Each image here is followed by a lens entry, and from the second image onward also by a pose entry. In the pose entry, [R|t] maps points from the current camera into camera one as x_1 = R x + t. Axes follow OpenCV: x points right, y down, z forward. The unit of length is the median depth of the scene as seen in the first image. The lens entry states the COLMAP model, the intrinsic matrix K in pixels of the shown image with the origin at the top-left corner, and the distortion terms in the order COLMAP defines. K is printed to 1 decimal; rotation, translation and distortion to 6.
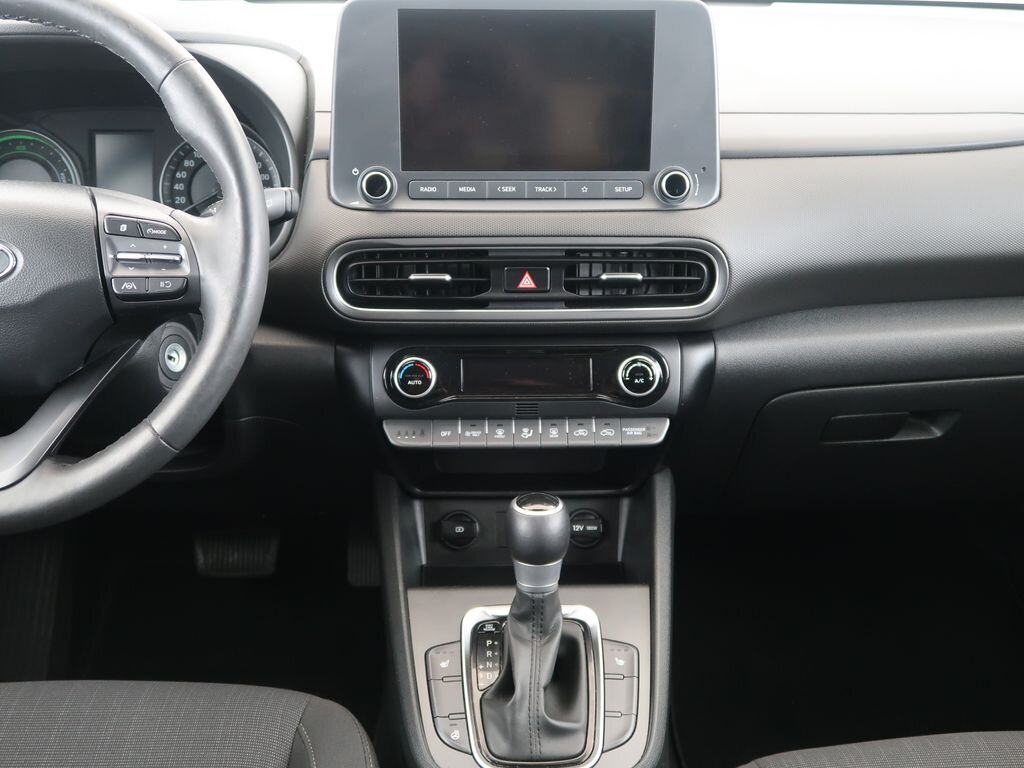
lens RADIAL K [[1112.6, 0, 512.0], [0, 1112.6, 384.0], [0, 0, 1]] dist [0.016973, 0.018005]
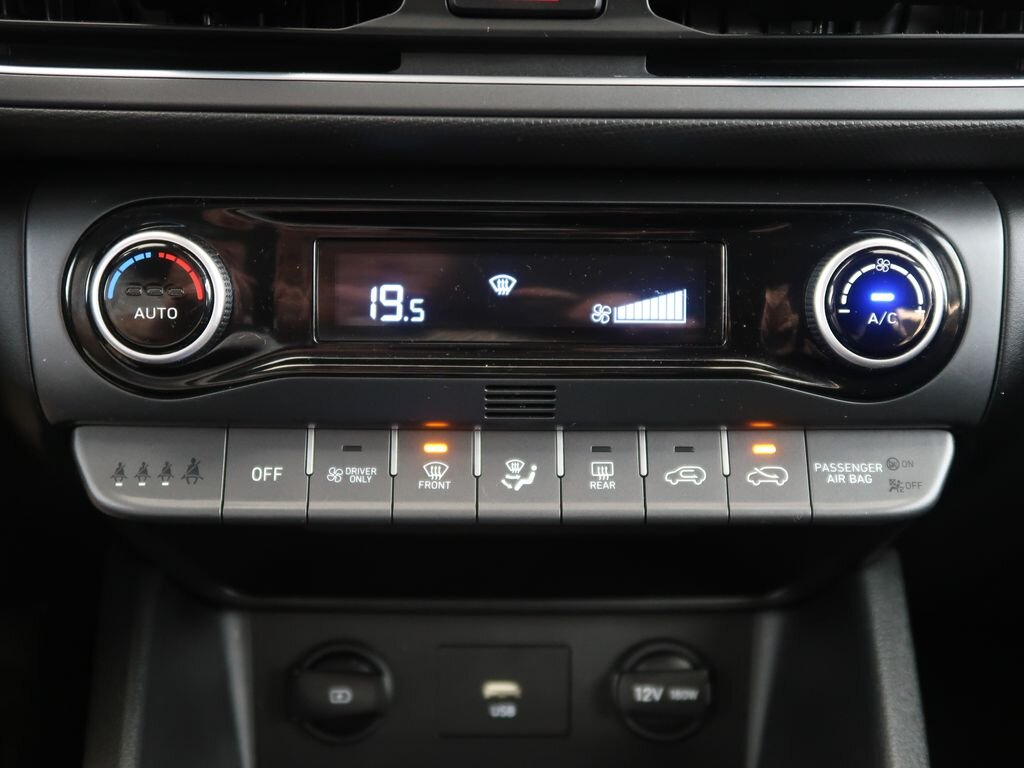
lens RADIAL K [[1280.9, 0, 512.0], [0, 1280.9, 384.0], [0, 0, 1]] dist [0.008977, 0.005795]
pose [[0.999870, 0.015325, 0.005101, 0.009143], [-0.015603, 0.998084, 0.059872, -0.004380], [-0.004174, -0.059943, 0.998193, 0.630779]]
